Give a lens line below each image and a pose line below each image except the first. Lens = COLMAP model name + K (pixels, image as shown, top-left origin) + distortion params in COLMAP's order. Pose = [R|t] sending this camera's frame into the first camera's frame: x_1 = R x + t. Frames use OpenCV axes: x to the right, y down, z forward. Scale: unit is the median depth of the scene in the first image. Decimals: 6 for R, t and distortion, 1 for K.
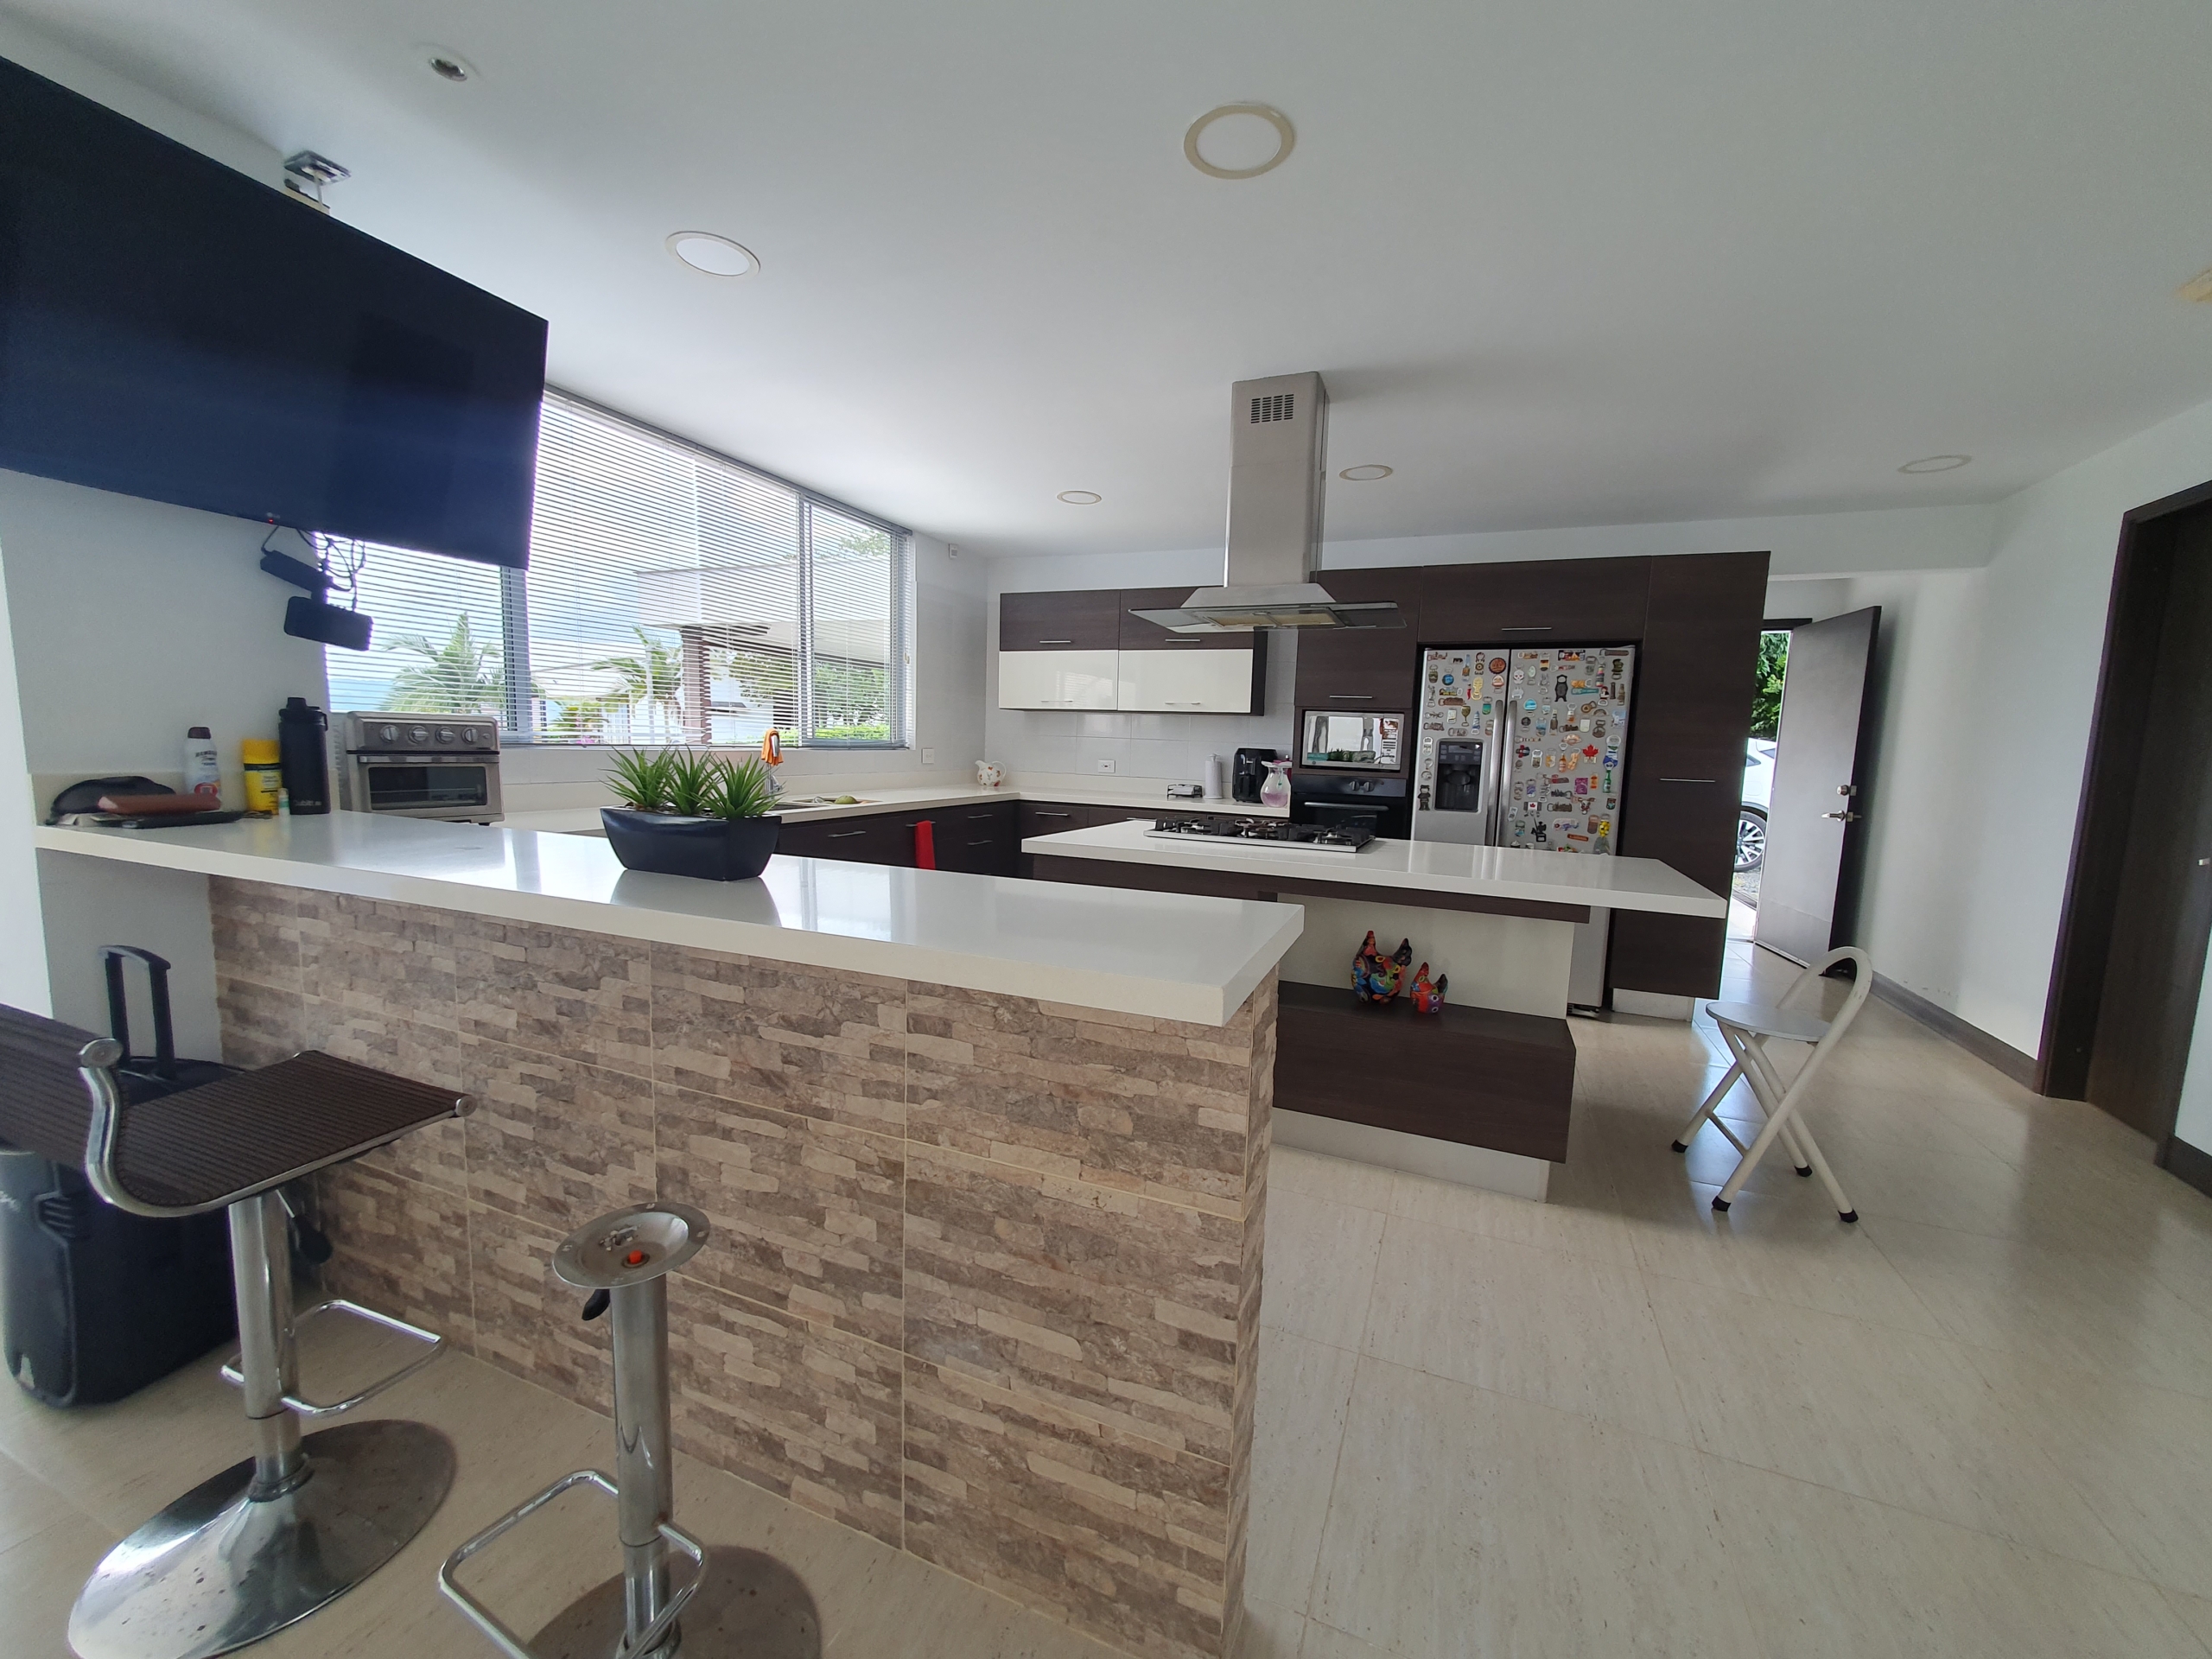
lens RADIAL K [[869.1, 0, 1122.5], [0, 869.1, 840.9], [0, 0, 1]] dist [0.000584, -0.000162]
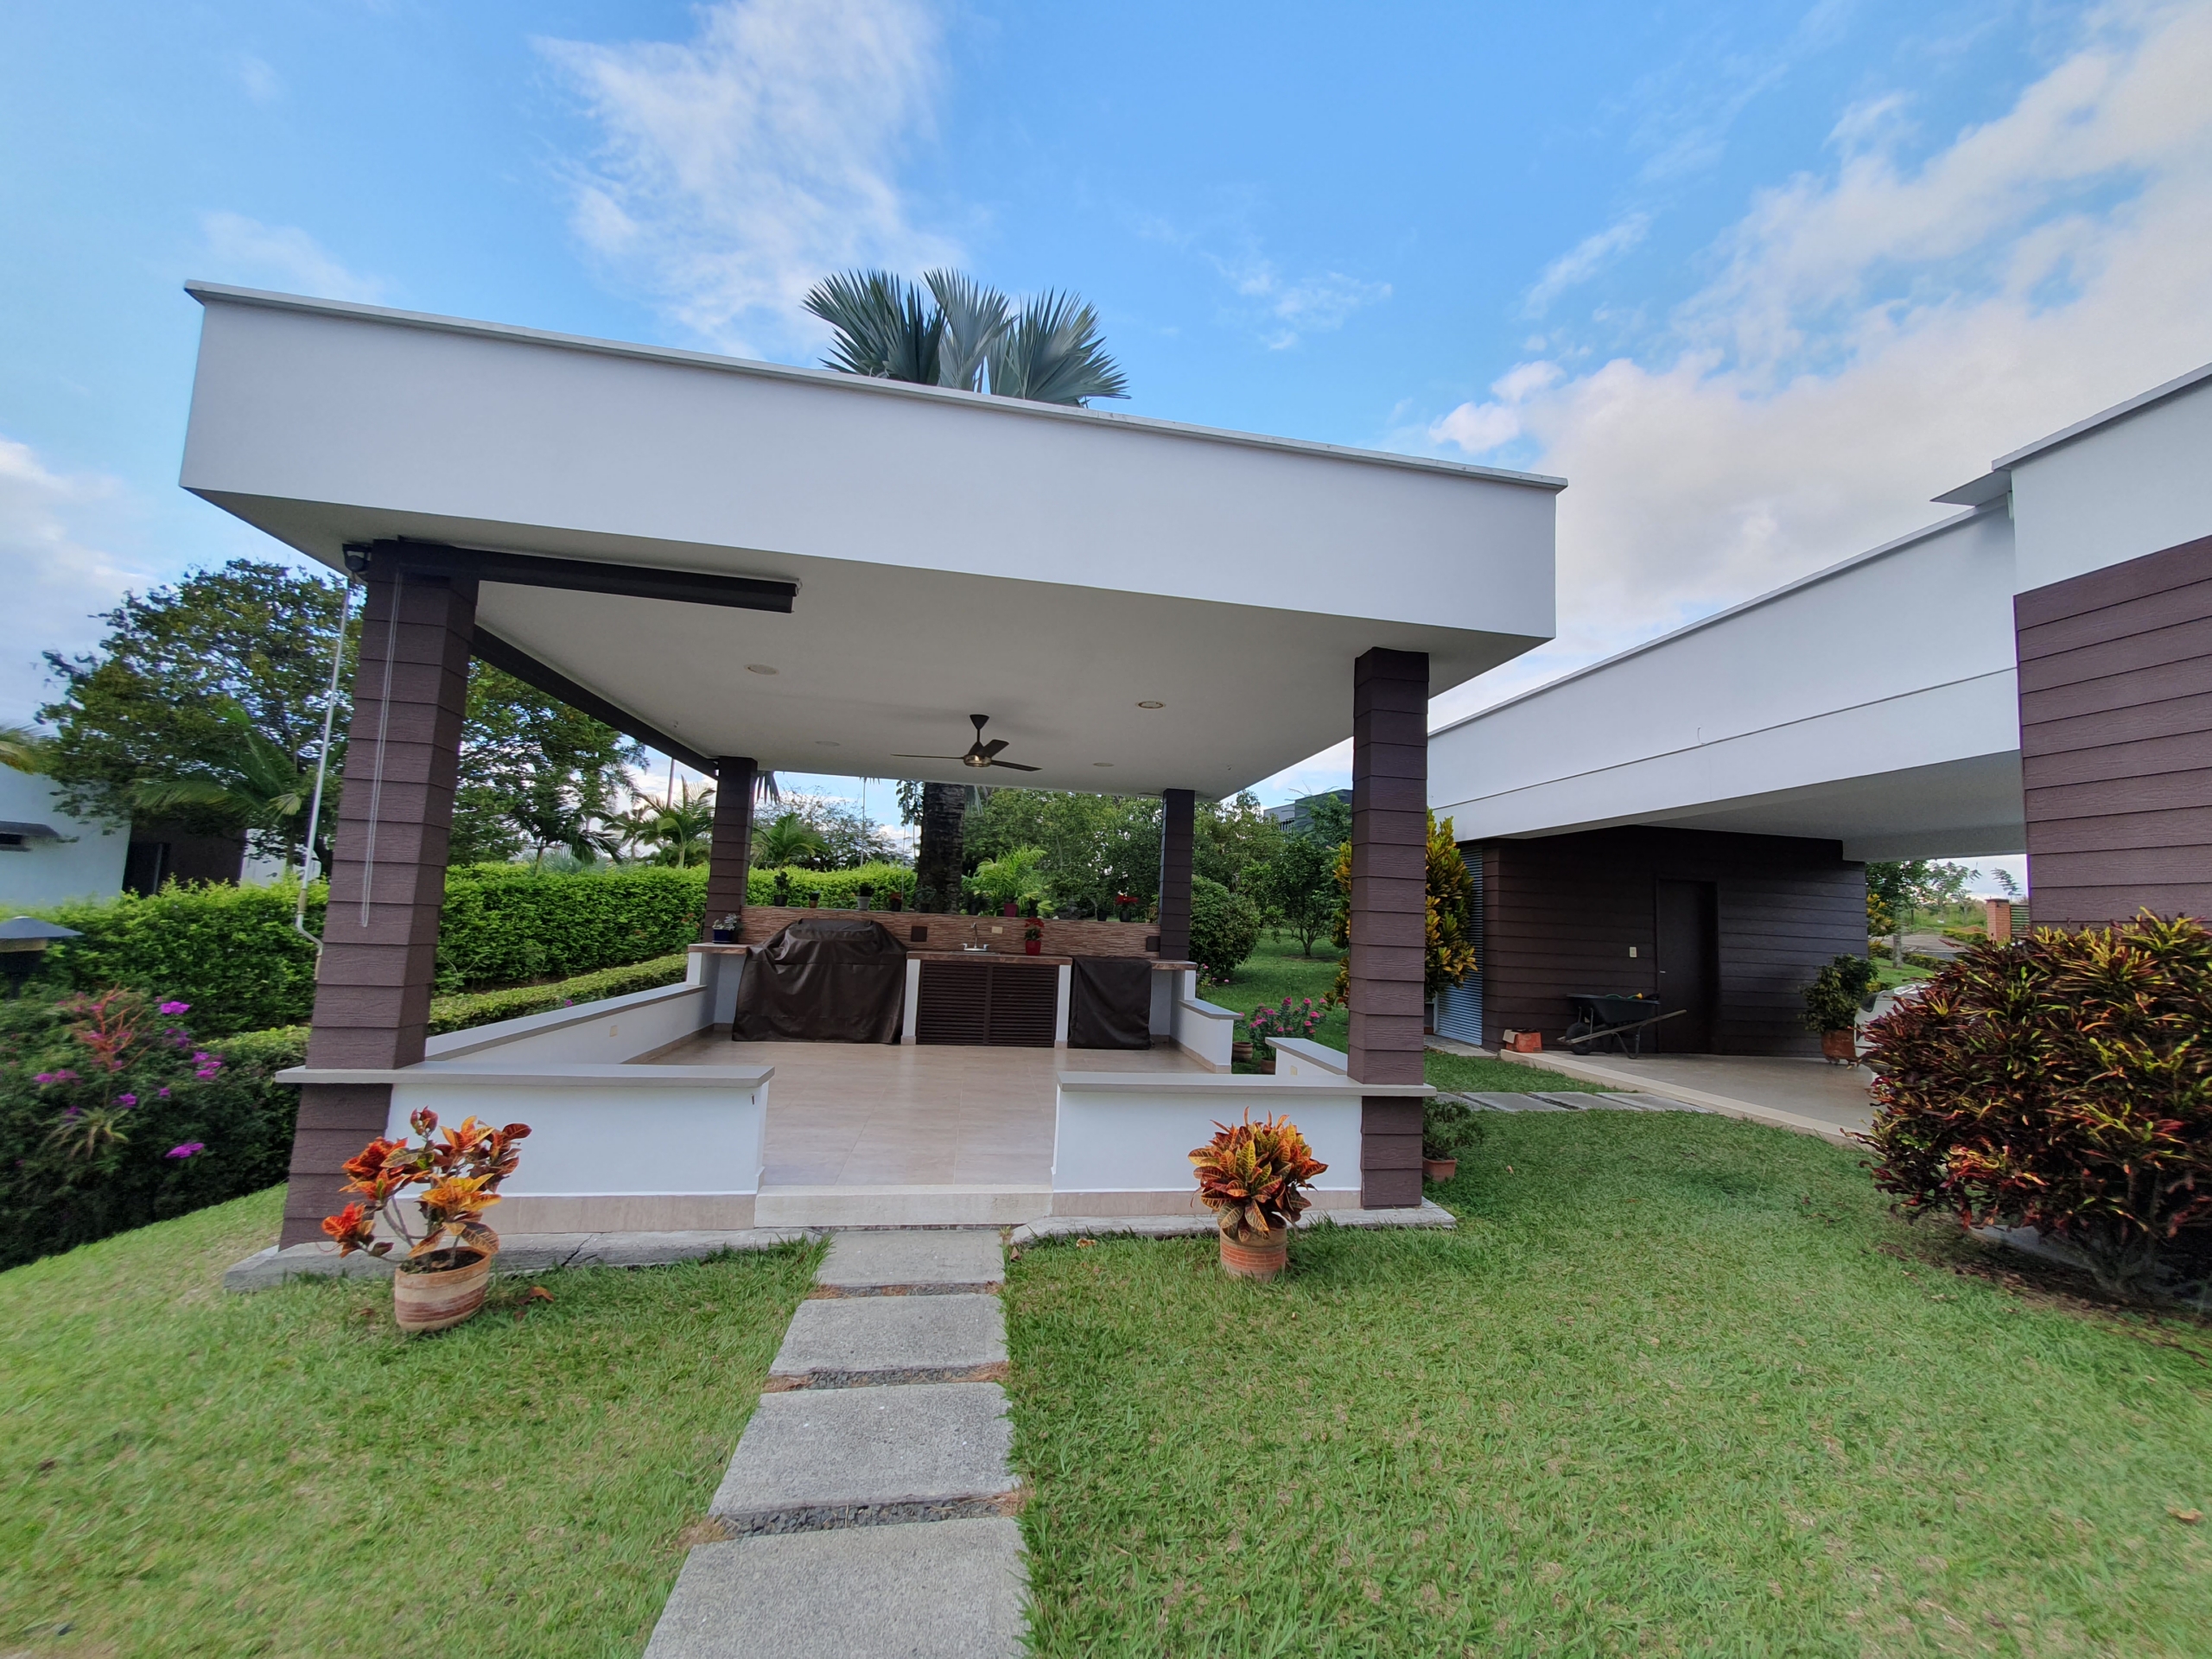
lens RADIAL K [[865.7, 0, 1126.5], [0, 865.7, 838.6], [0, 0, 1]] dist [0.007936, -0.000003]
pose [[0.846356, 0.055916, 0.529674, -3.498311], [0.045024, 0.983403, -0.175757, -0.707089], [-0.530711, 0.172601, 0.829792, 5.094434]]
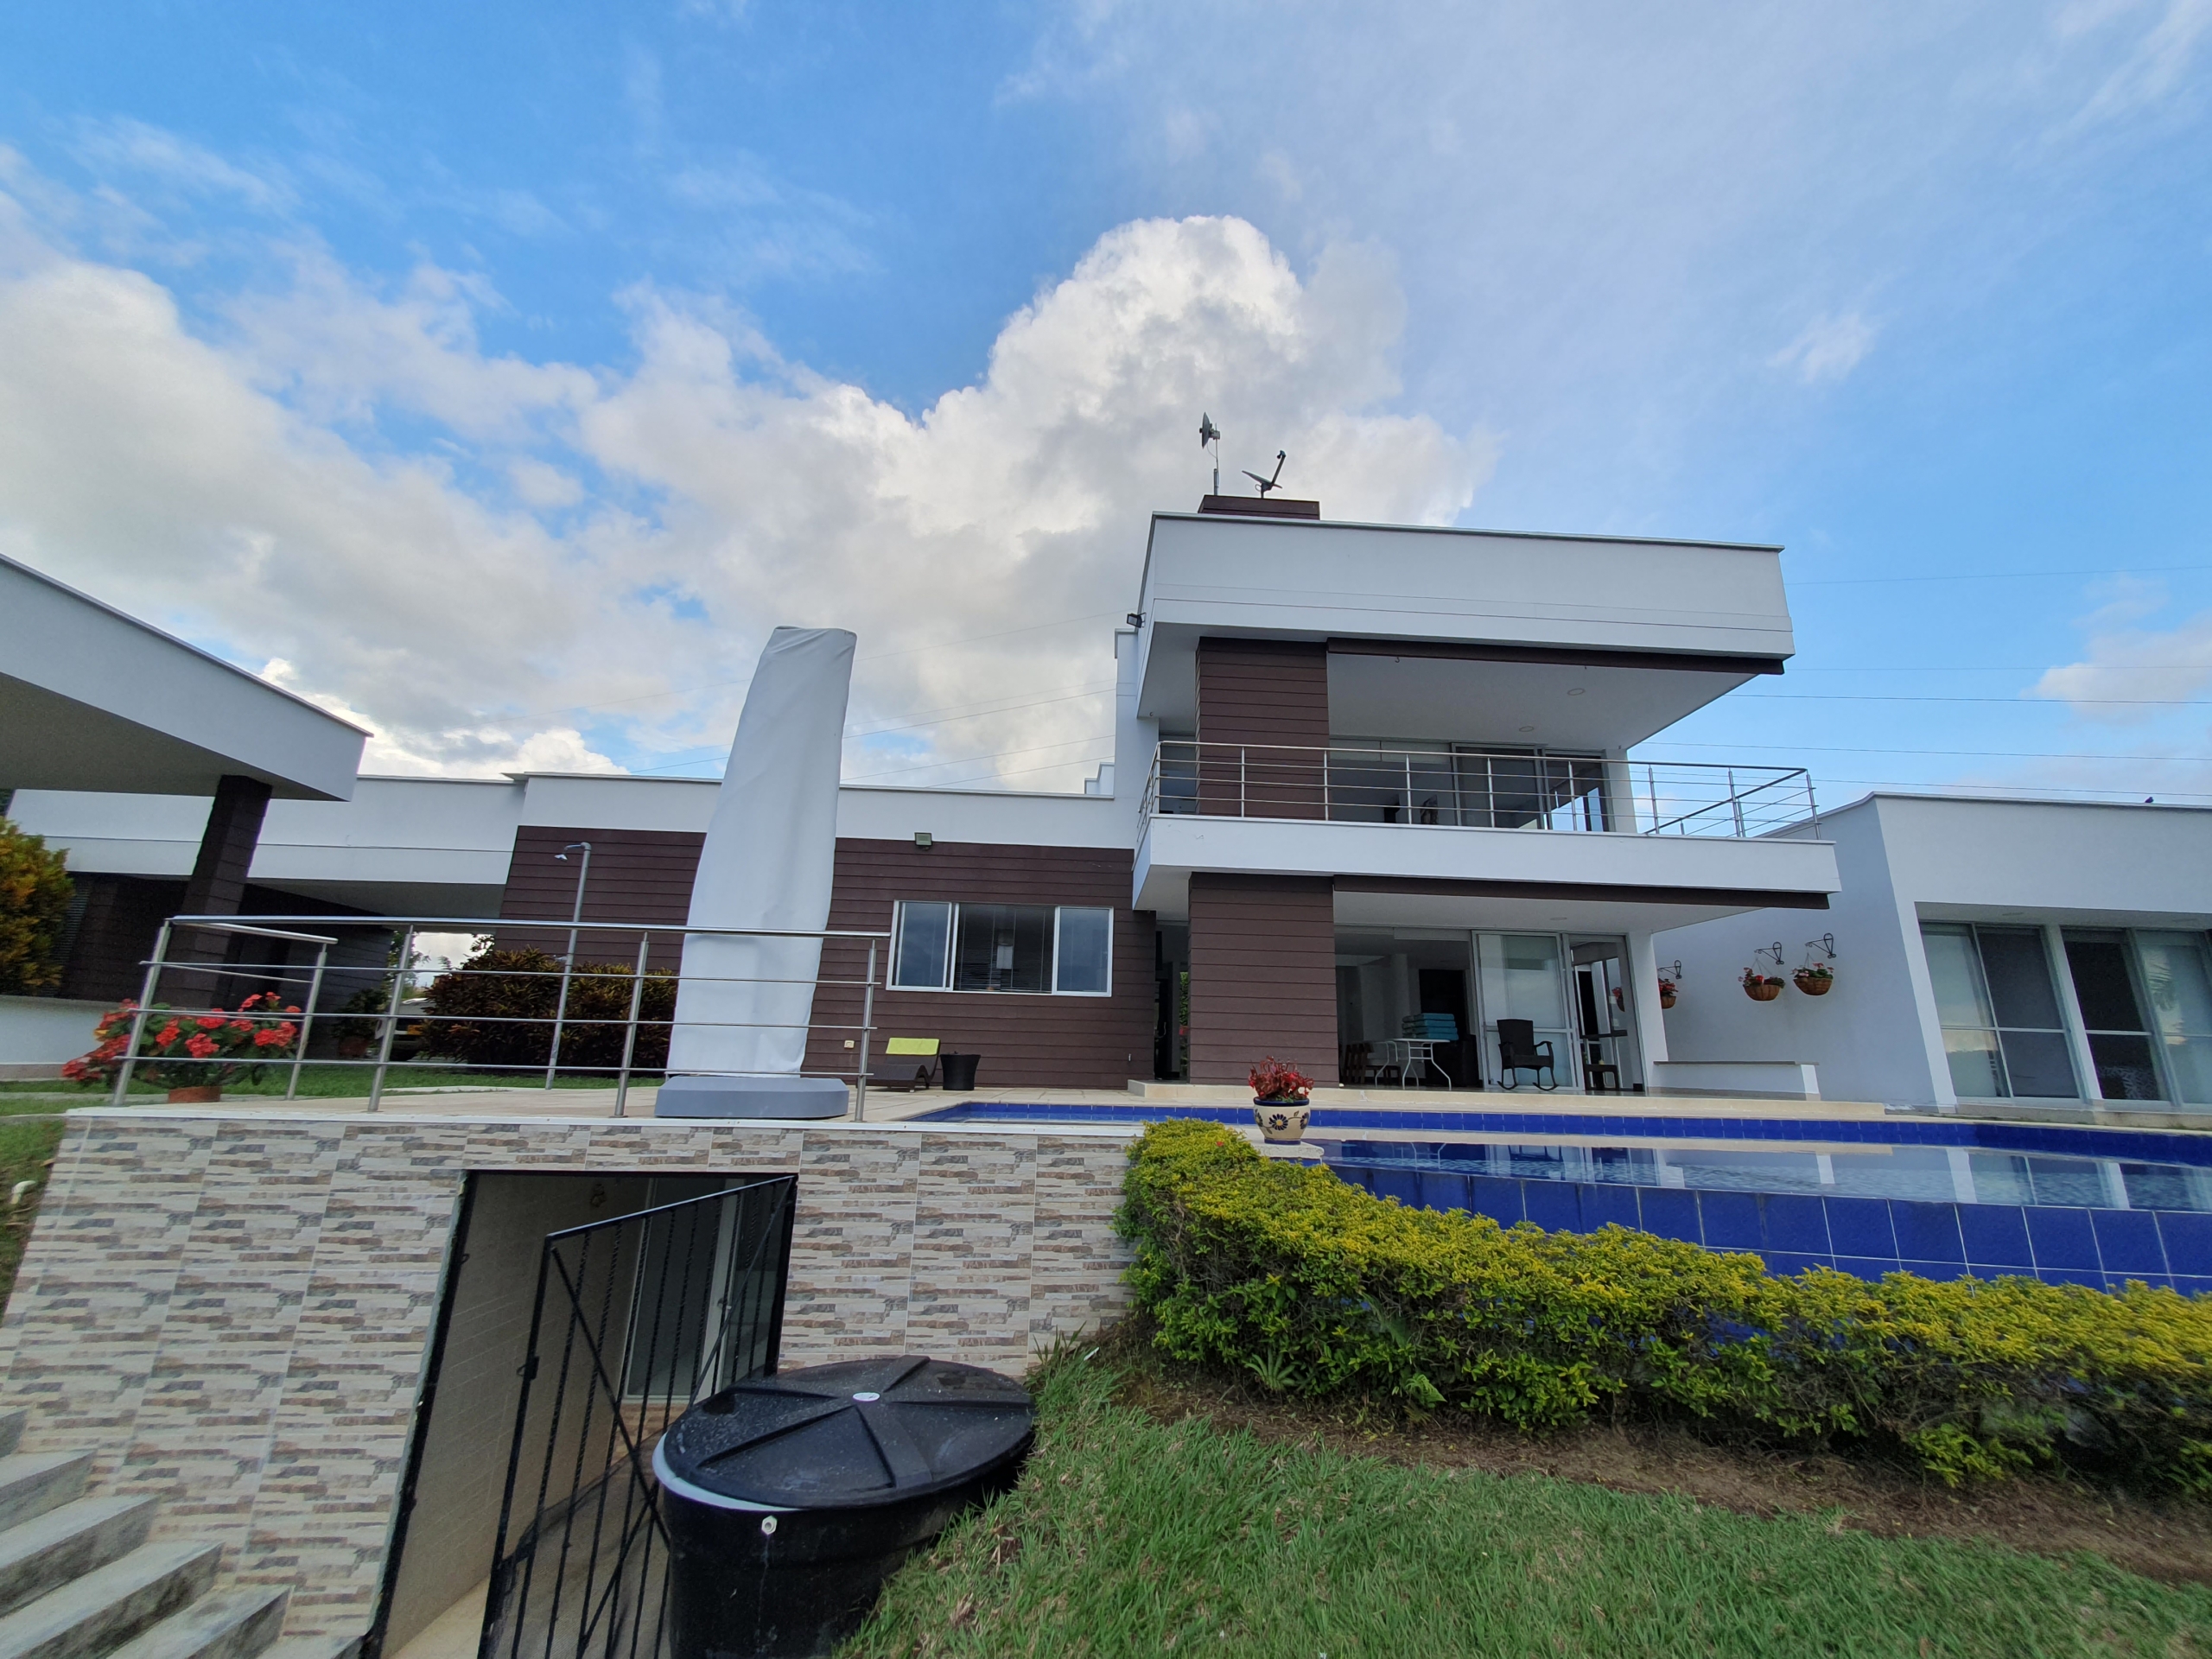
lens RADIAL K [[903.3, 0, 1104.9], [0, 903.3, 864.1], [0, 0, 1]] dist [0.020087, 0.000036]
pose [[-0.413855, 0.181071, 0.892153, -8.299402], [0.062465, 0.983357, -0.170606, 0.058973], [-0.908197, -0.014878, -0.418278, 4.518027]]
